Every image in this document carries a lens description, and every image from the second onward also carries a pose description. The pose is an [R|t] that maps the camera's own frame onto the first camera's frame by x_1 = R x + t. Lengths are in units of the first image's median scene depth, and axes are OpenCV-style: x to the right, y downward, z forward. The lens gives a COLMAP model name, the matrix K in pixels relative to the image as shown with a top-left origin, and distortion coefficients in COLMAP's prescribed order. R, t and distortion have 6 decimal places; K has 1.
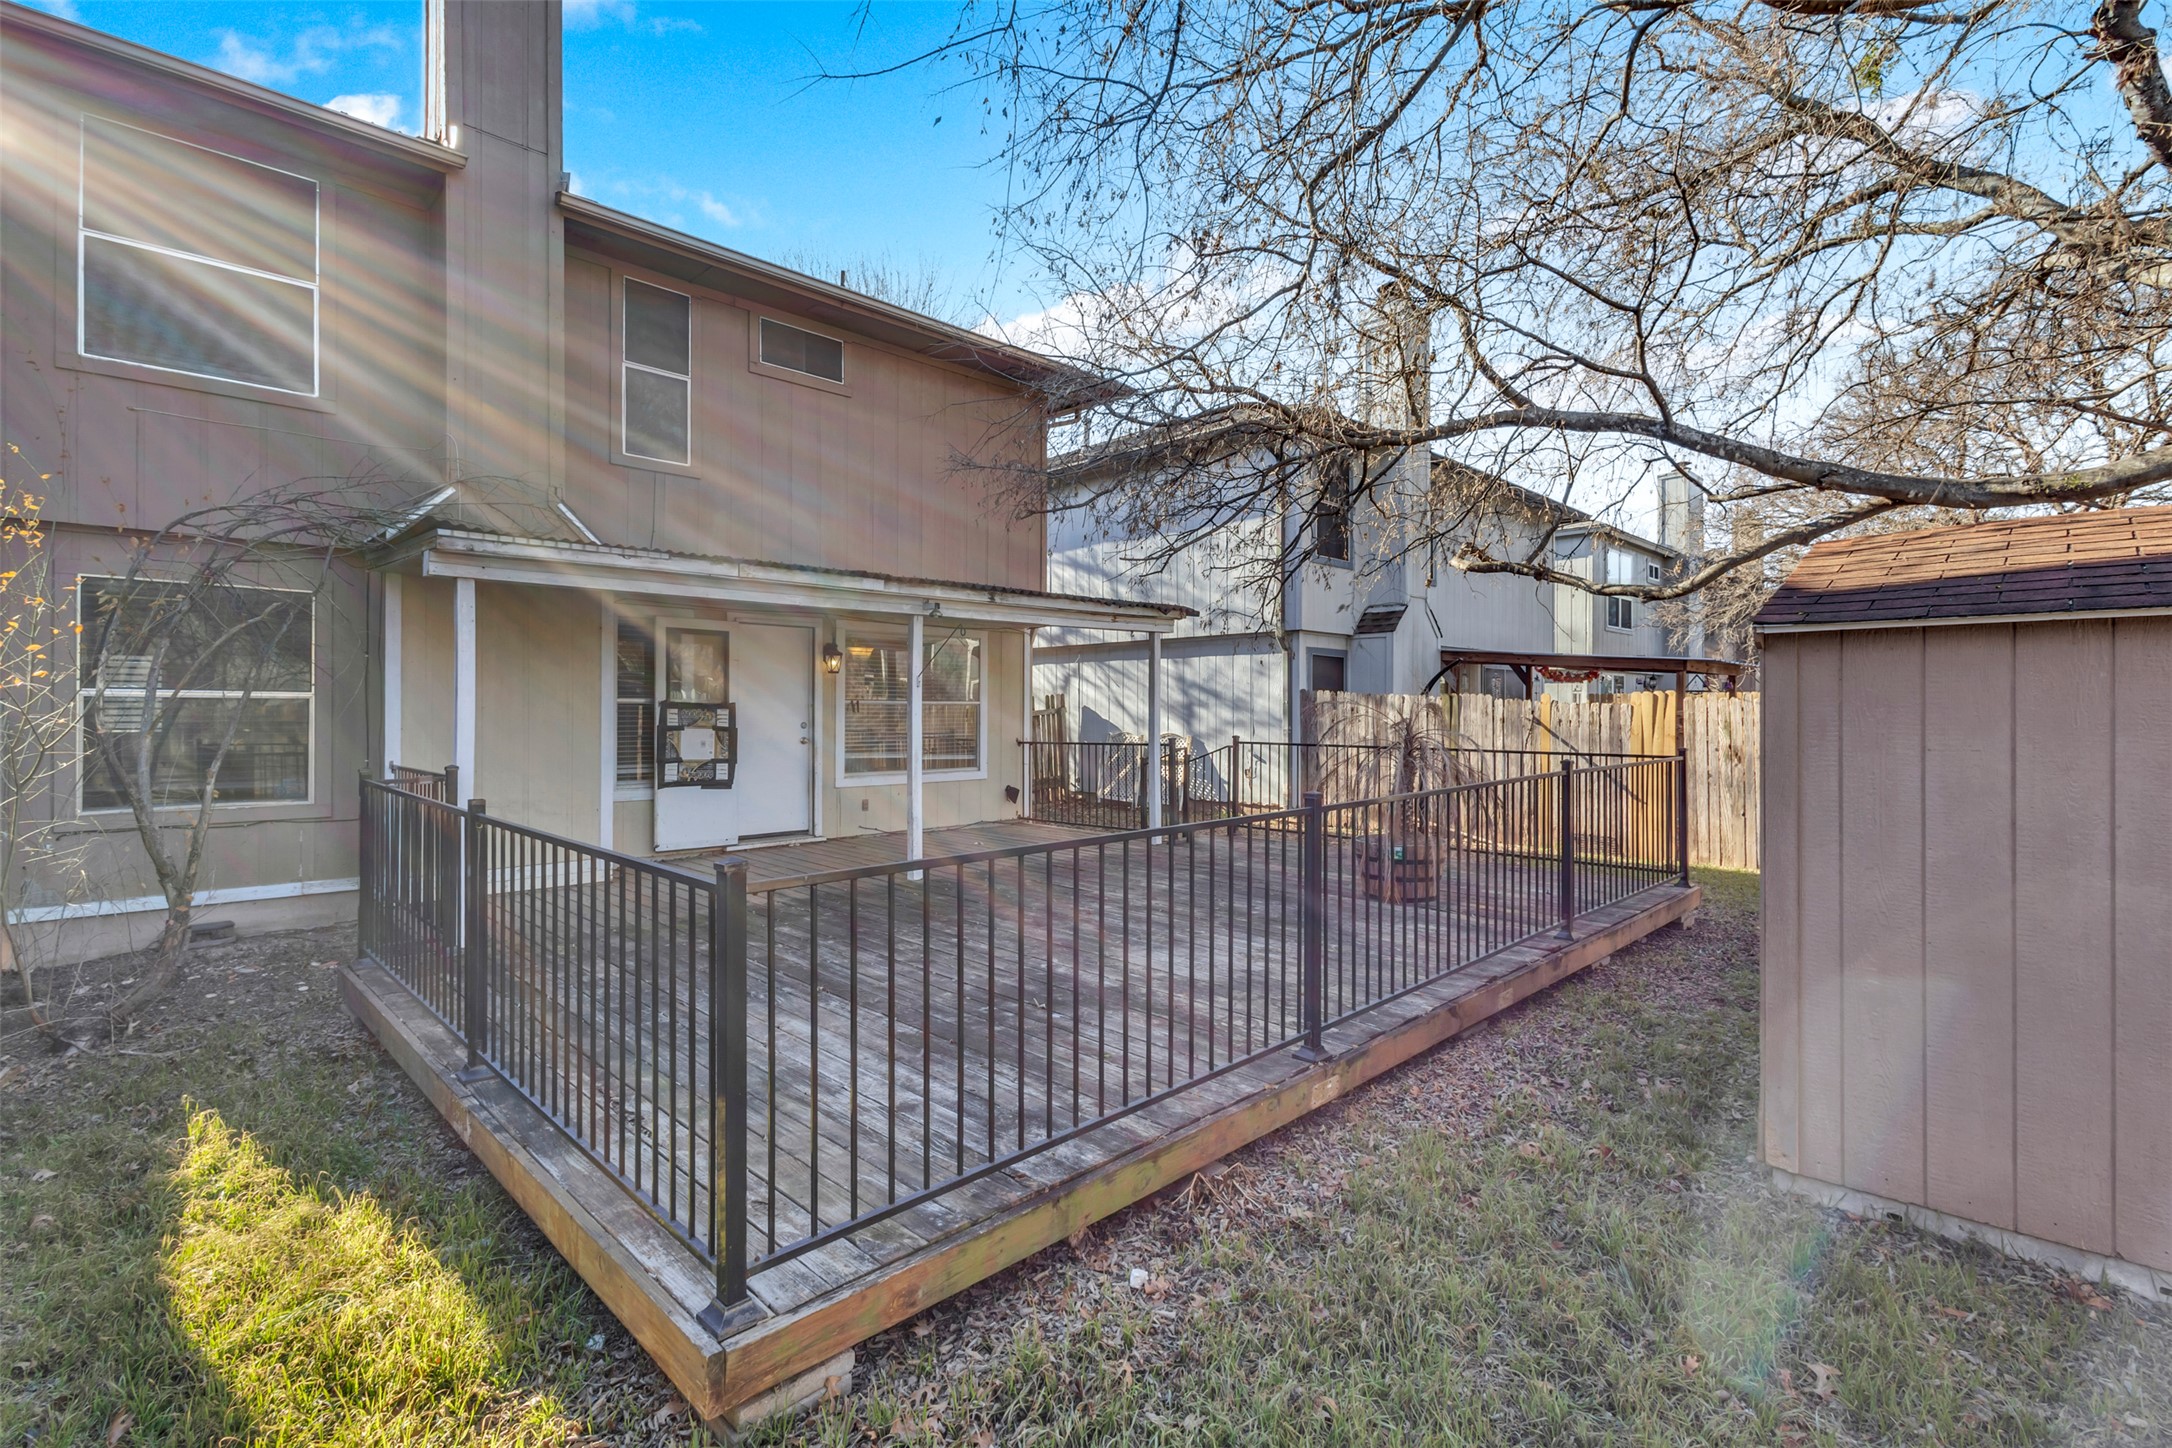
lens RADIAL K [[1020.1, 0, 1082.2], [0, 1020.1, 709.9], [0, 0, 1]] dist [0.003656, -0.002547]
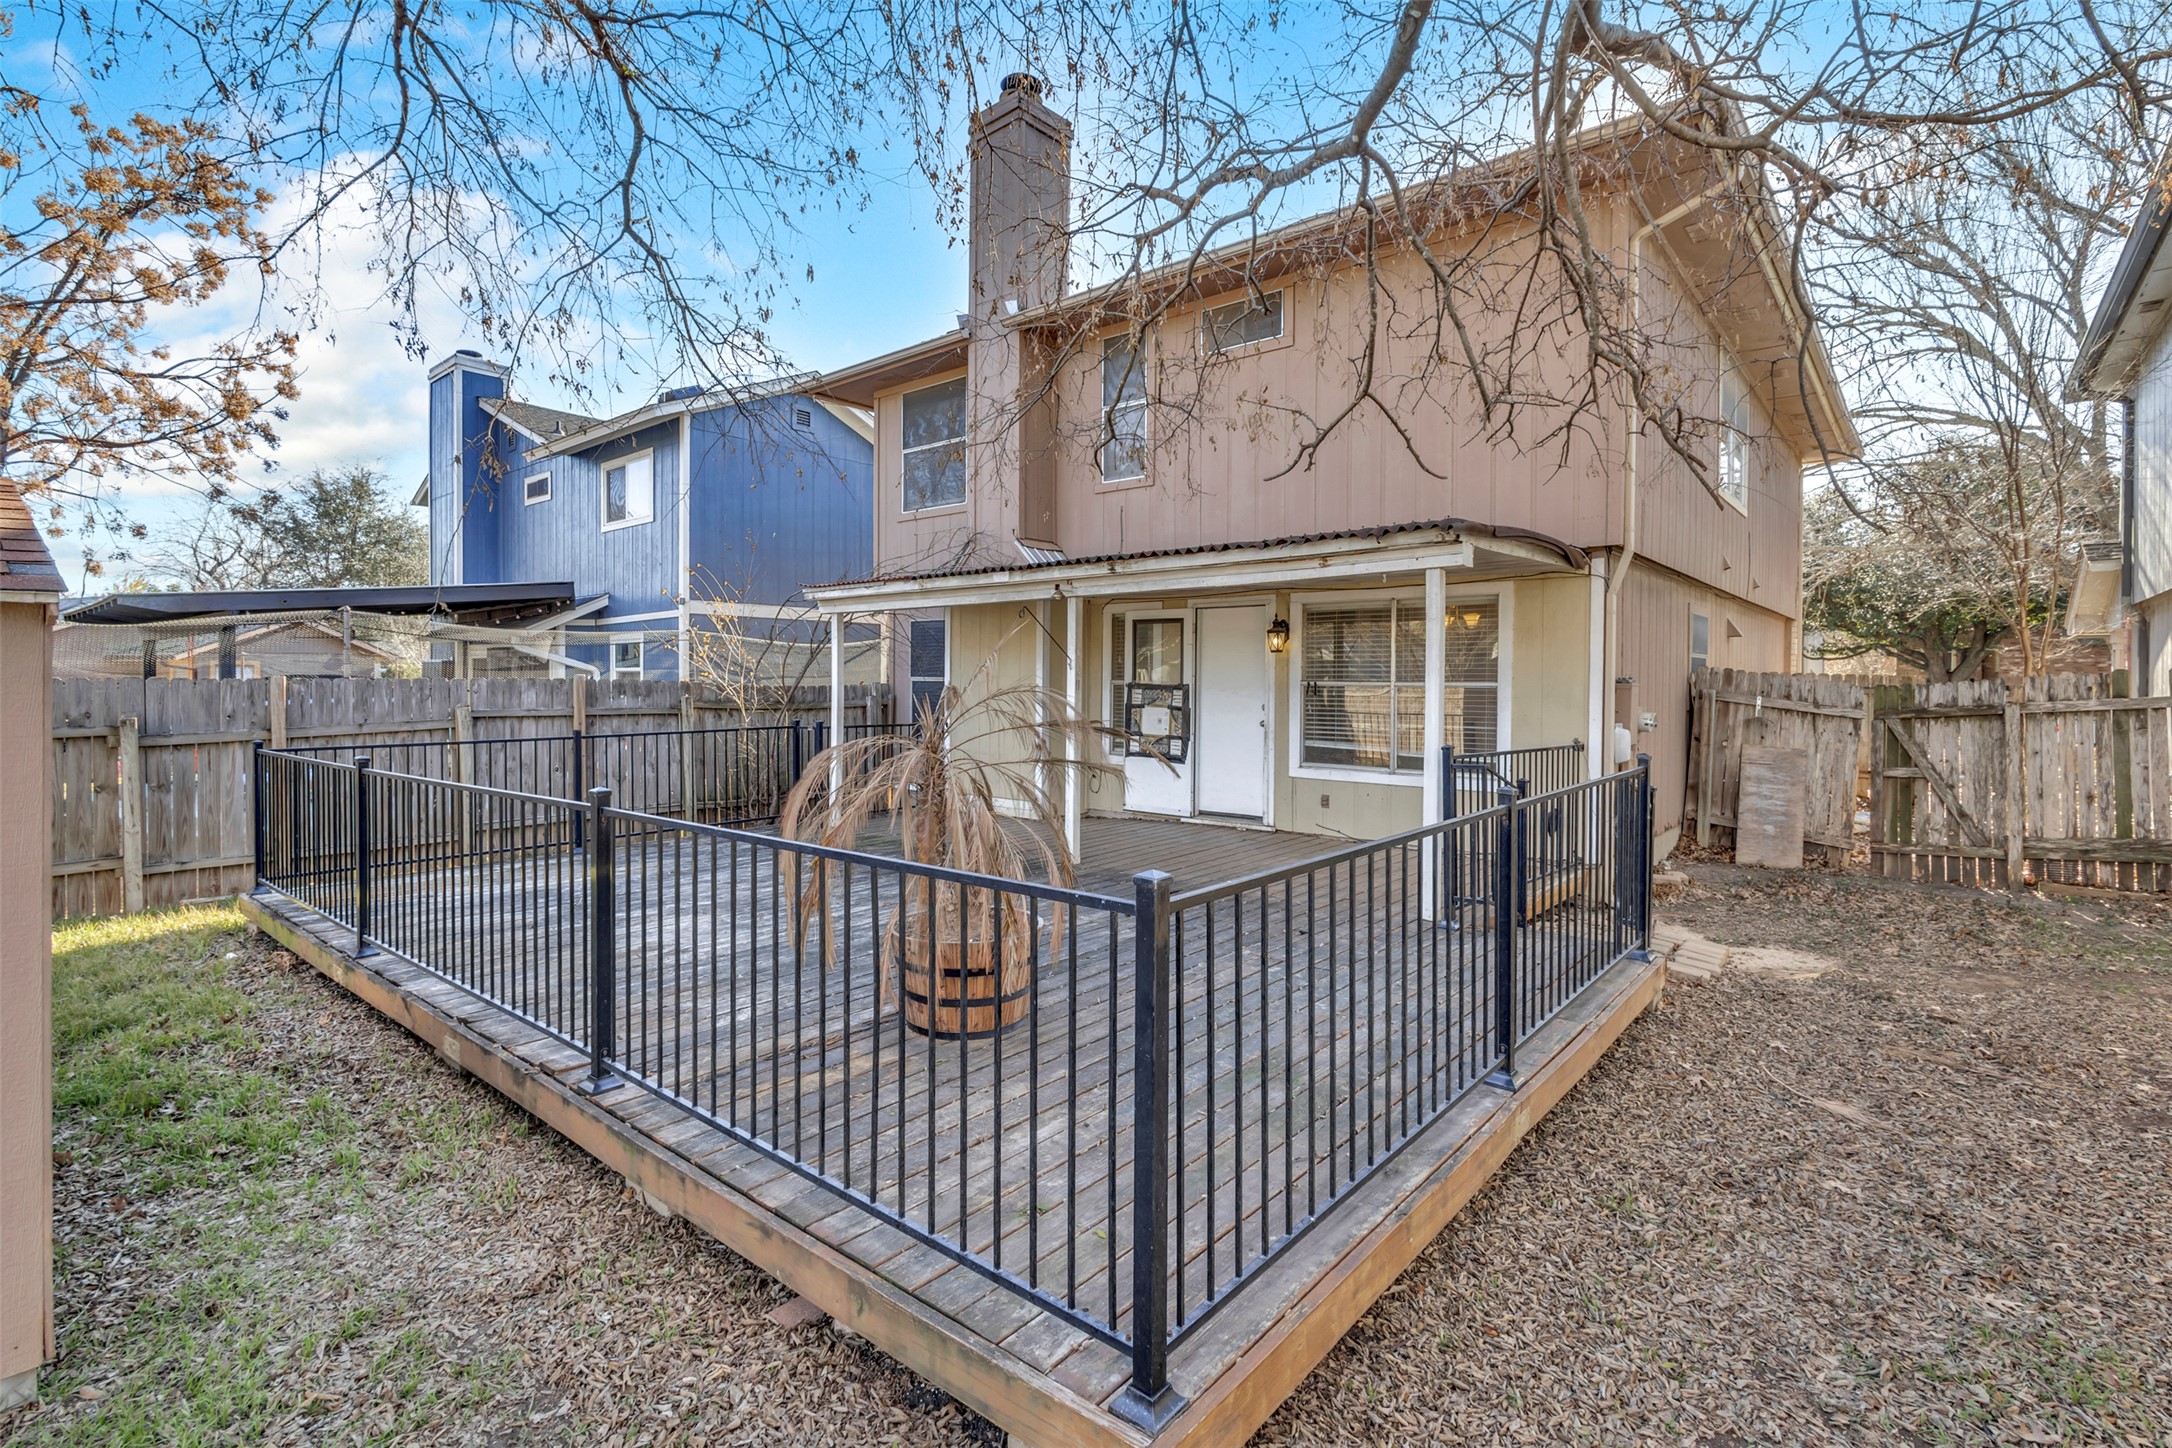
lens RADIAL K [[1020.1, 0, 1082.3], [0, 1020.1, 702.9], [0, 0, 1]] dist [0.003656, -0.002547]
pose [[0.093579, 0.019664, -0.995418, 0.735950], [-0.007192, 0.999792, 0.019075, -0.007428], [0.995586, 0.005374, 0.093701, 0.810744]]
